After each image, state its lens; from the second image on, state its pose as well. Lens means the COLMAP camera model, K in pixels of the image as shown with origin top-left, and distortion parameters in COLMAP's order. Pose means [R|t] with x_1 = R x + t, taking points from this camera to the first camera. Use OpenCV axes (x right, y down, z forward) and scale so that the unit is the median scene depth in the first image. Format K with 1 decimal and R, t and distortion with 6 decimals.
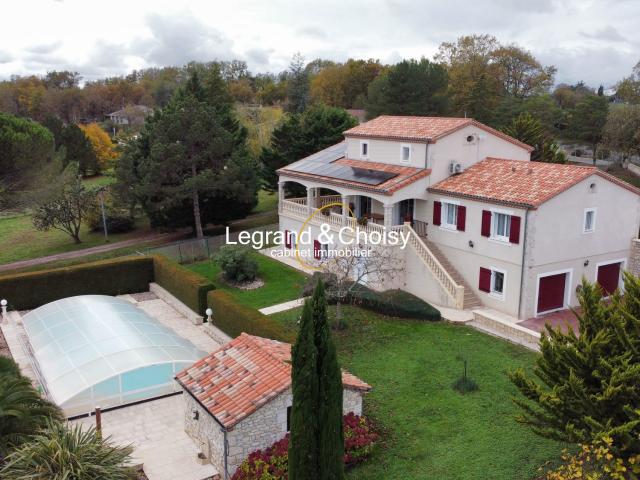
lens RADIAL K [[628.5, 0, 320.0], [0, 628.5, 240.0], [0, 0, 1]] dist [0.005147, -0.011231]
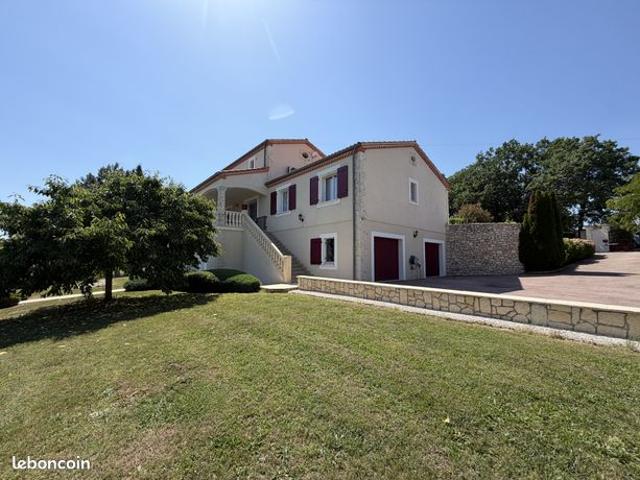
lens RADIAL K [[256.6, 0, 320.0], [0, 256.6, 240.0], [0, 0, 1]] dist [0.000732, 0.000031]
pose [[0.982748, 0.011688, 0.184579, 0.185233], [0.036721, 0.965801, -0.256672, 0.132721], [-0.181267, 0.259022, 0.948710, 0.594874]]
